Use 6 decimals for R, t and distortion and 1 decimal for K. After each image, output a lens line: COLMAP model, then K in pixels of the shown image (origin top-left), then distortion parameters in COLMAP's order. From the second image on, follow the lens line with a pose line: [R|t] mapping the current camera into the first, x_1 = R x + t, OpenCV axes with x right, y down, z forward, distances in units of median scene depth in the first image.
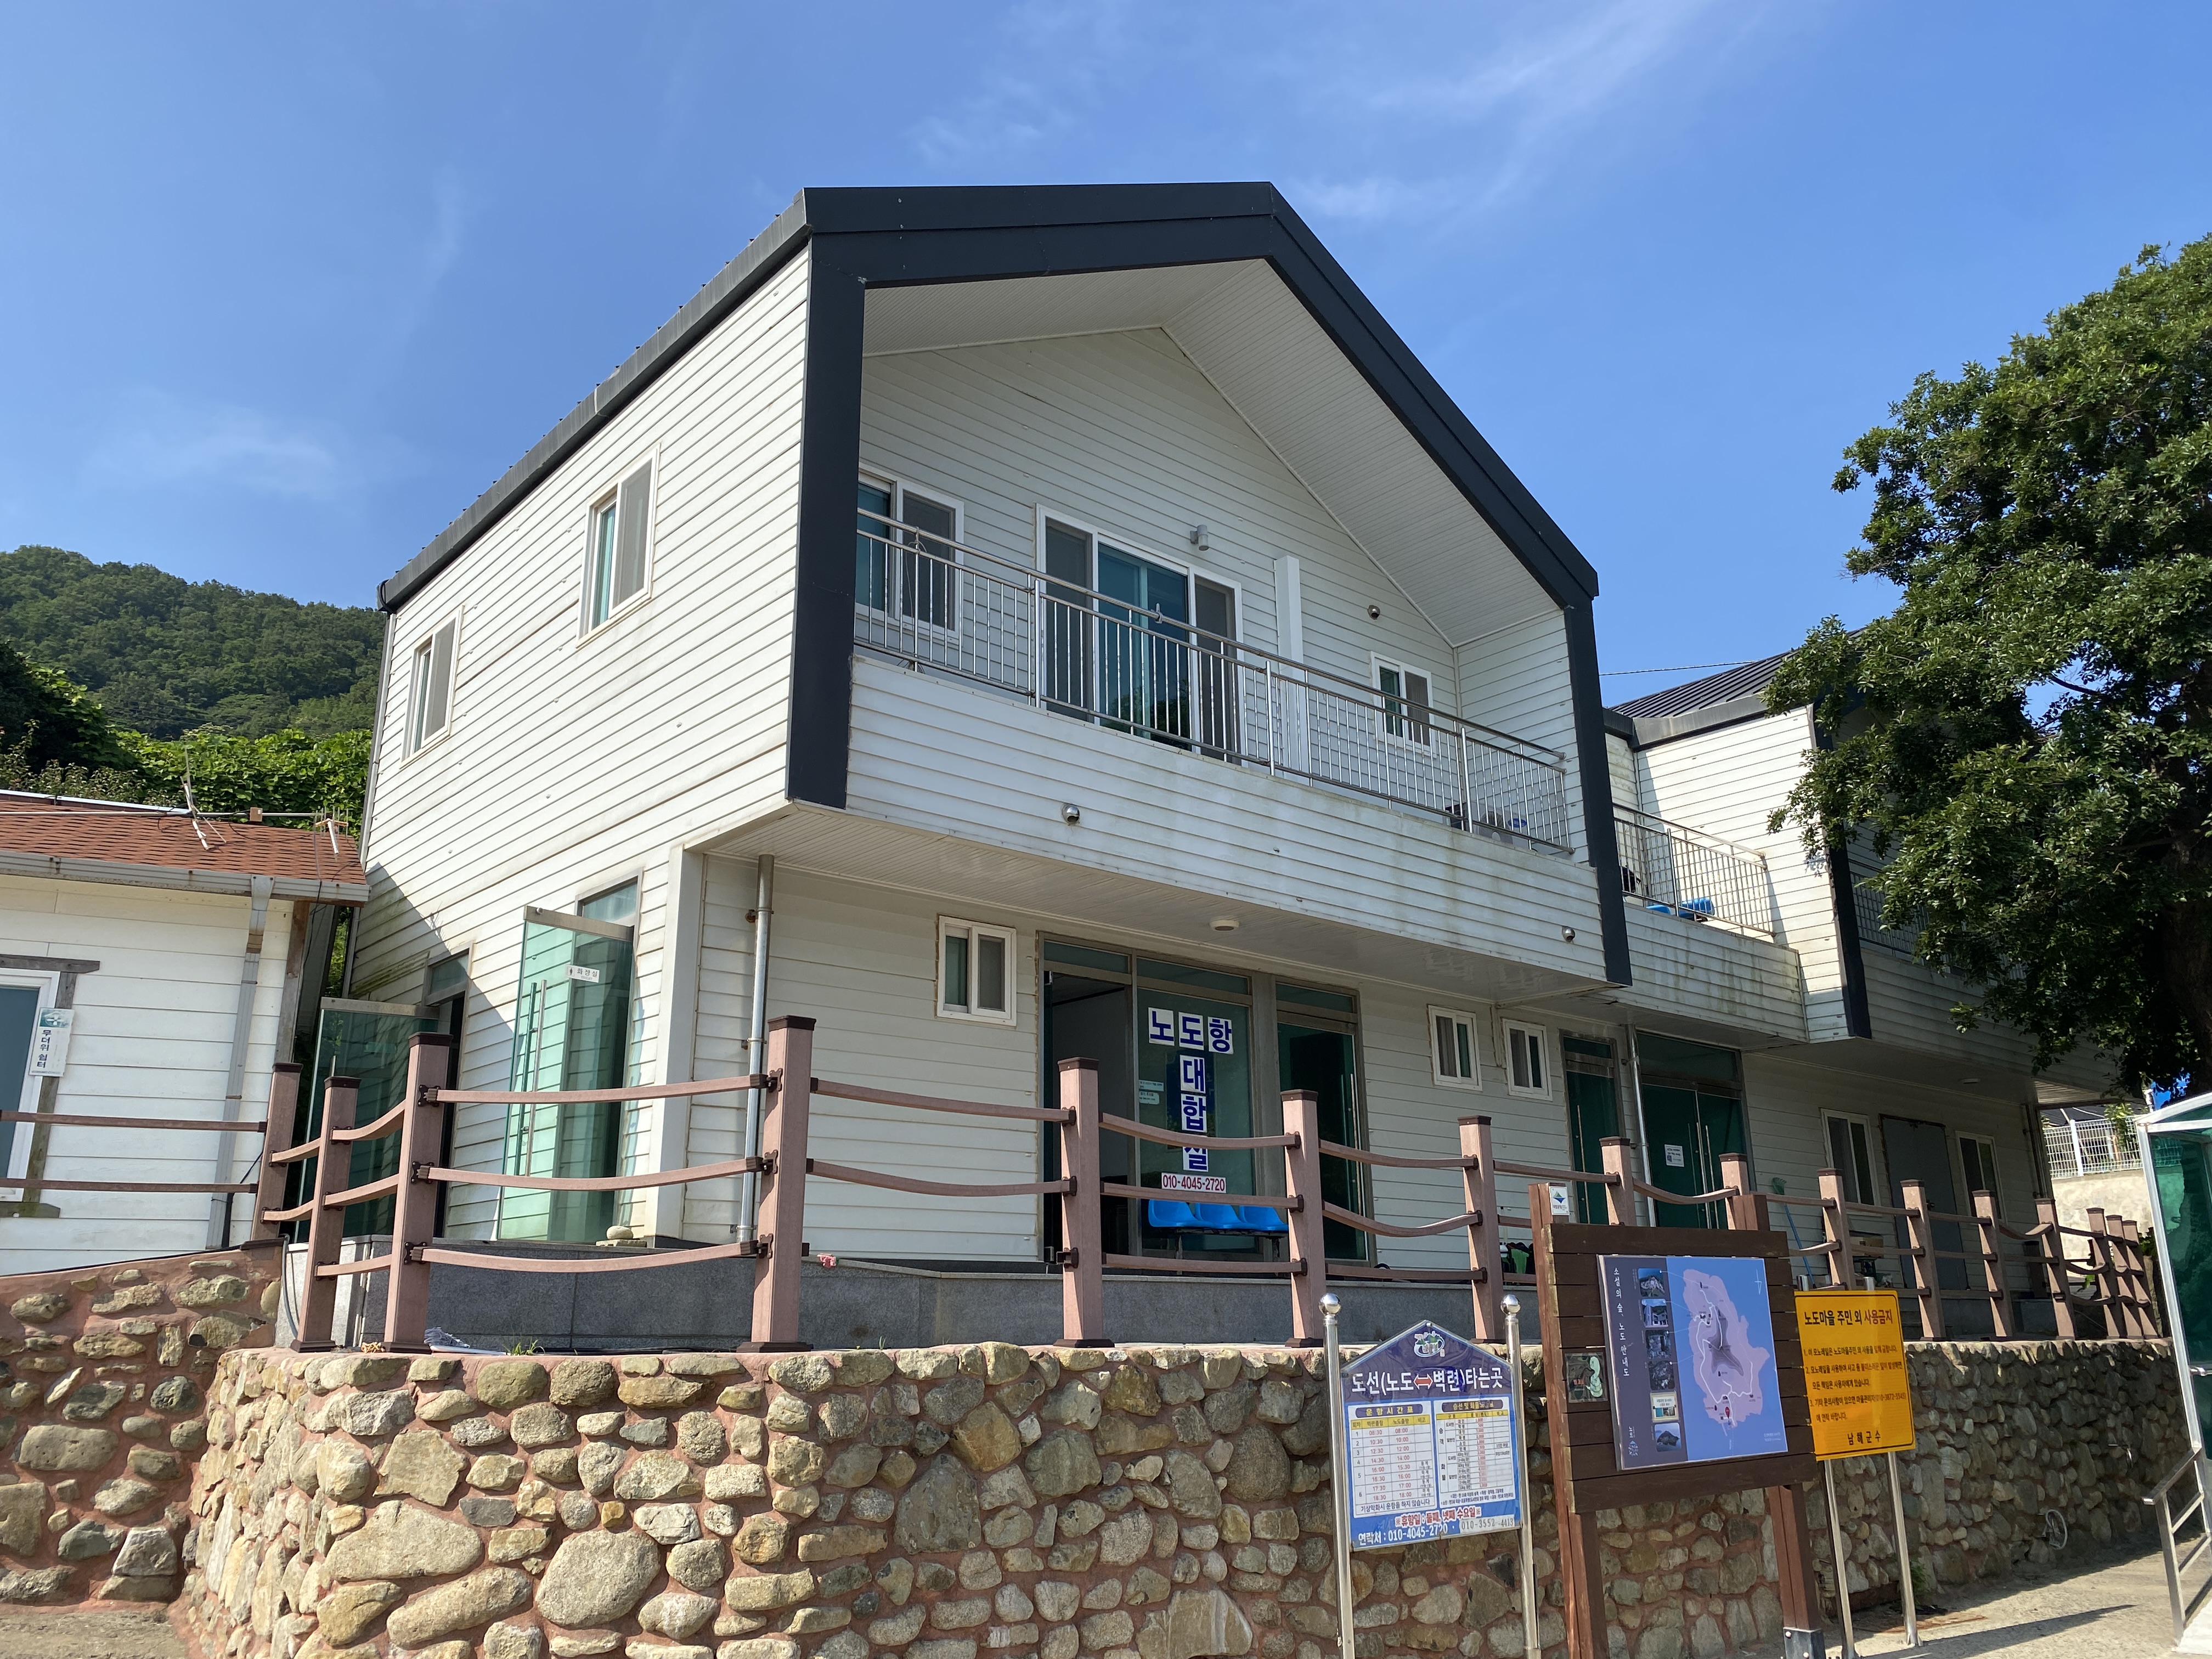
lens RADIAL K [[1674.6, 0, 1101.4], [0, 1674.6, 833.5], [0, 0, 1]] dist [0.027960, -0.022146]
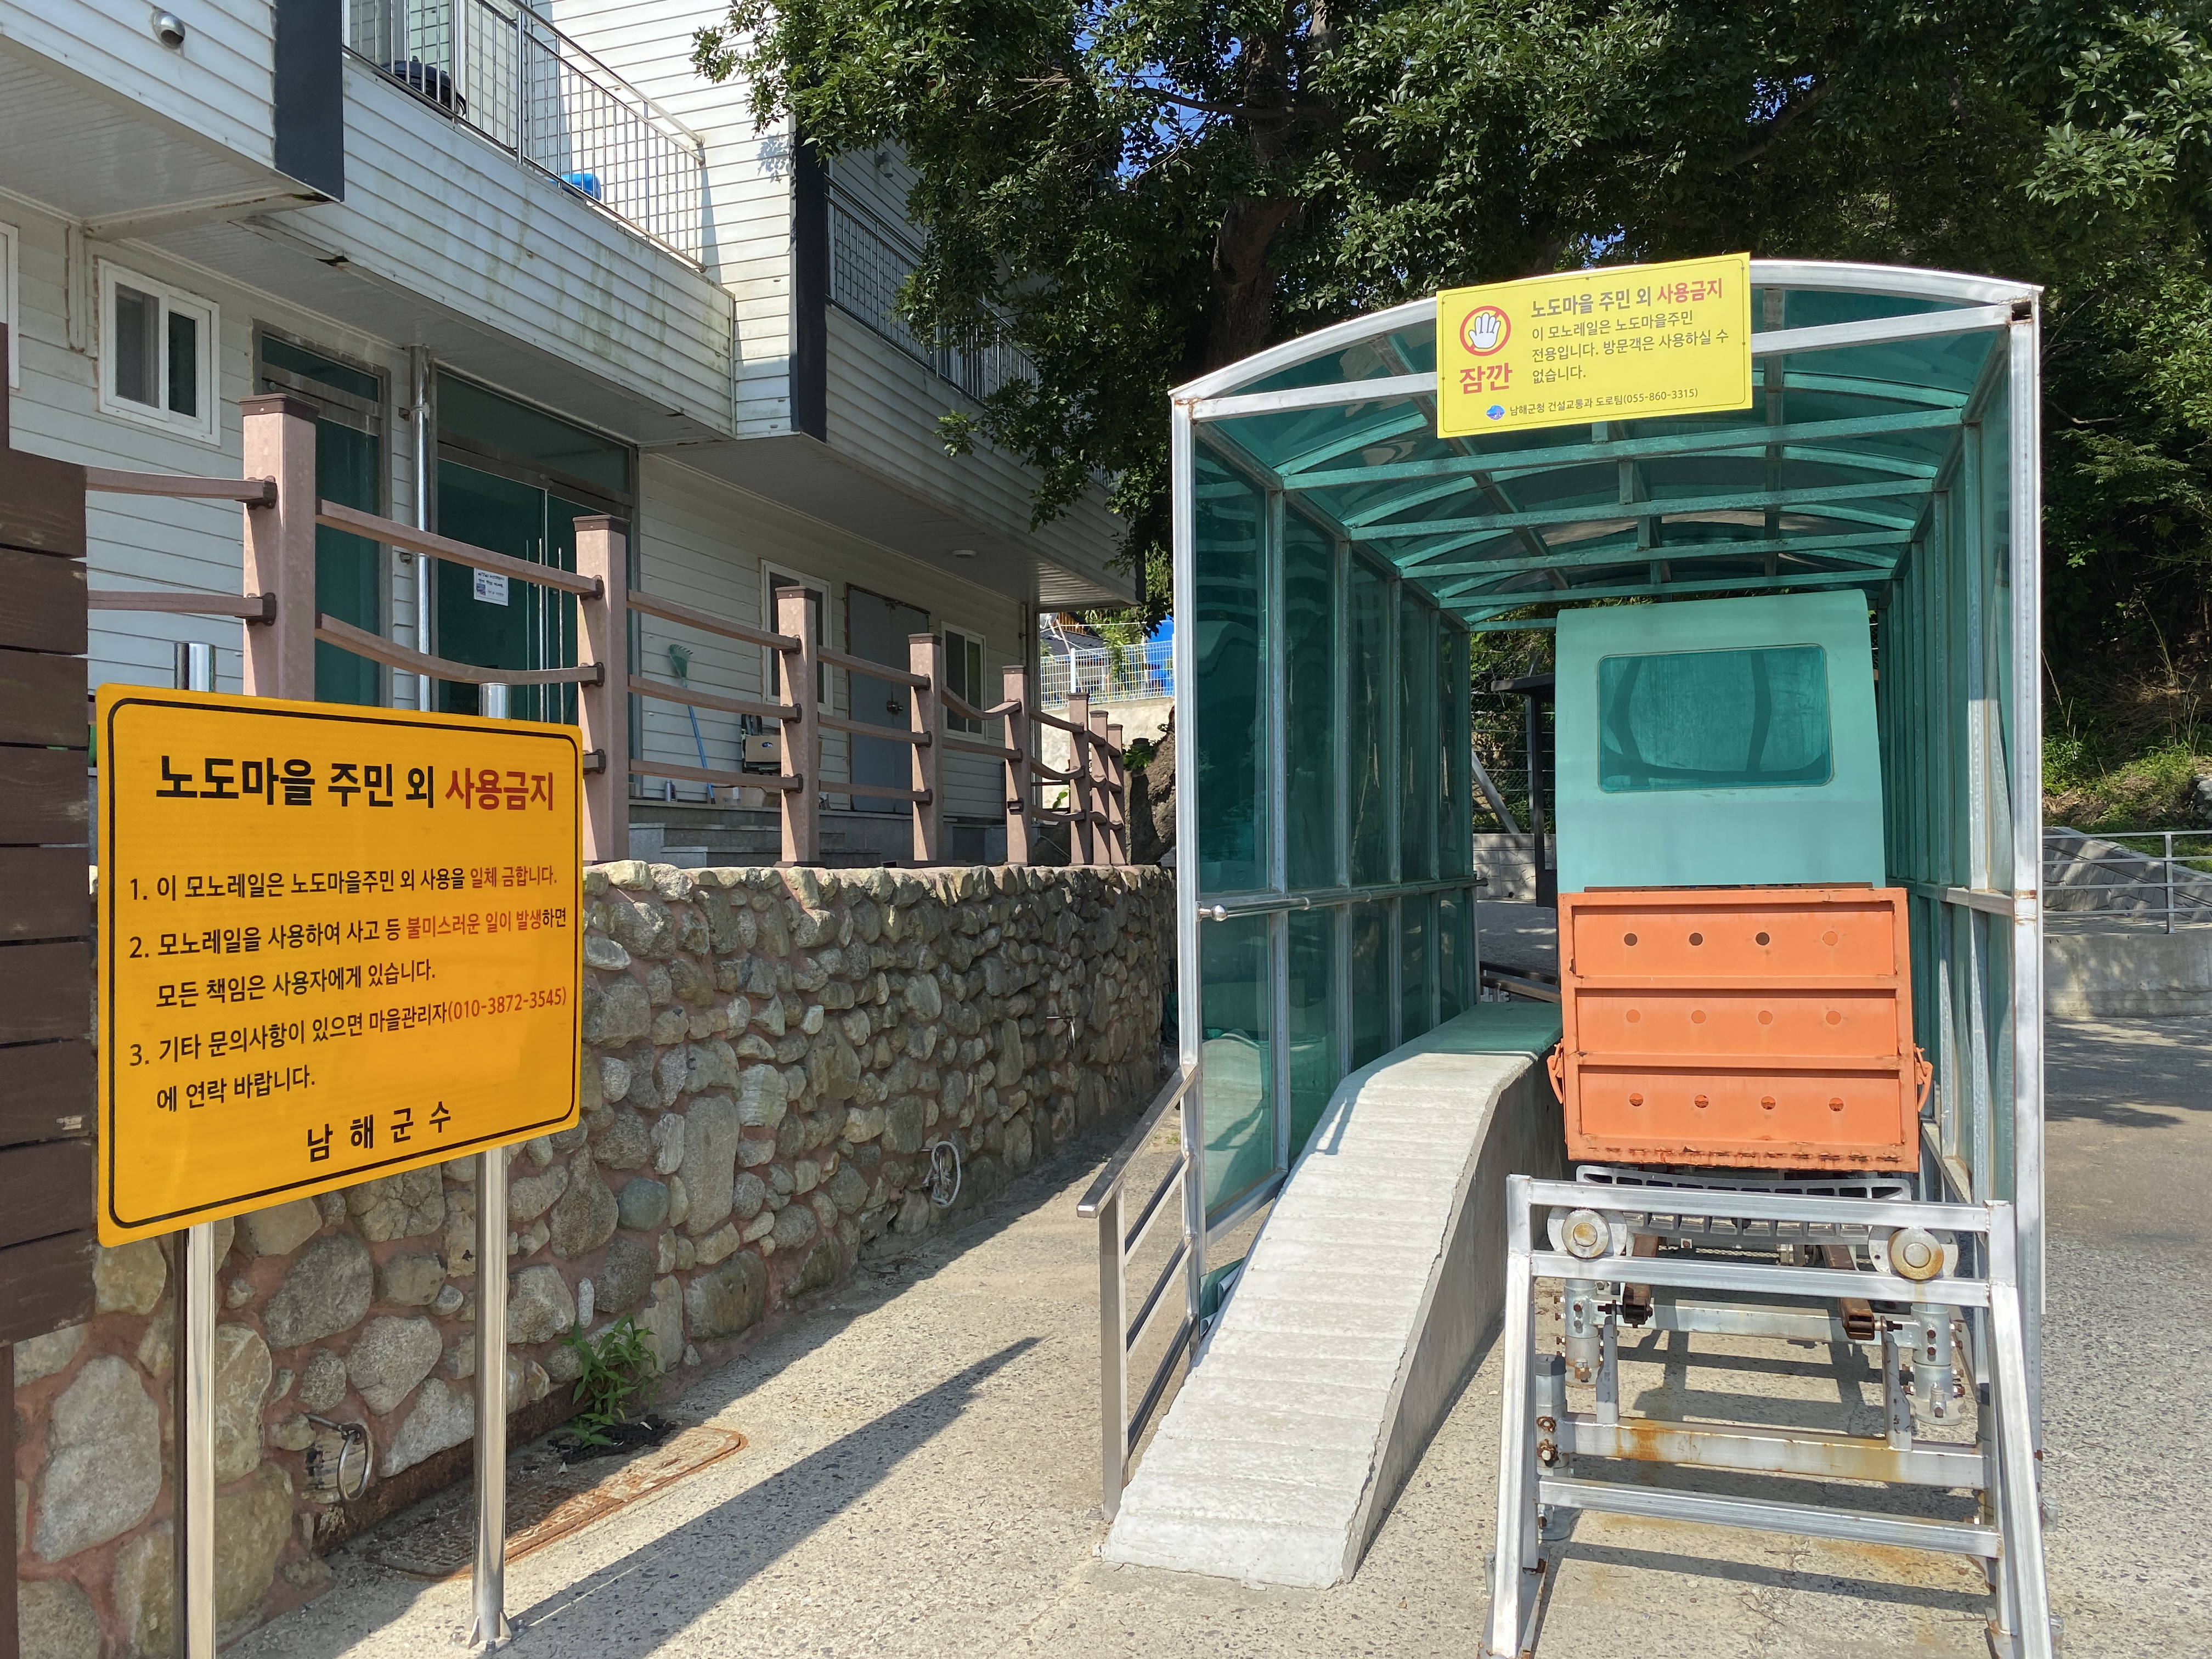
lens RADIAL K [[1674.6, 0, 1103.6], [0, 1674.6, 835.7], [0, 0, 1]] dist [0.027960, -0.022146]
pose [[0.859979, 0.002288, 0.510324, 0.289259], [-0.134462, 0.965671, 0.222261, 0.149155], [-0.492297, -0.259759, 0.830764, 0.477189]]
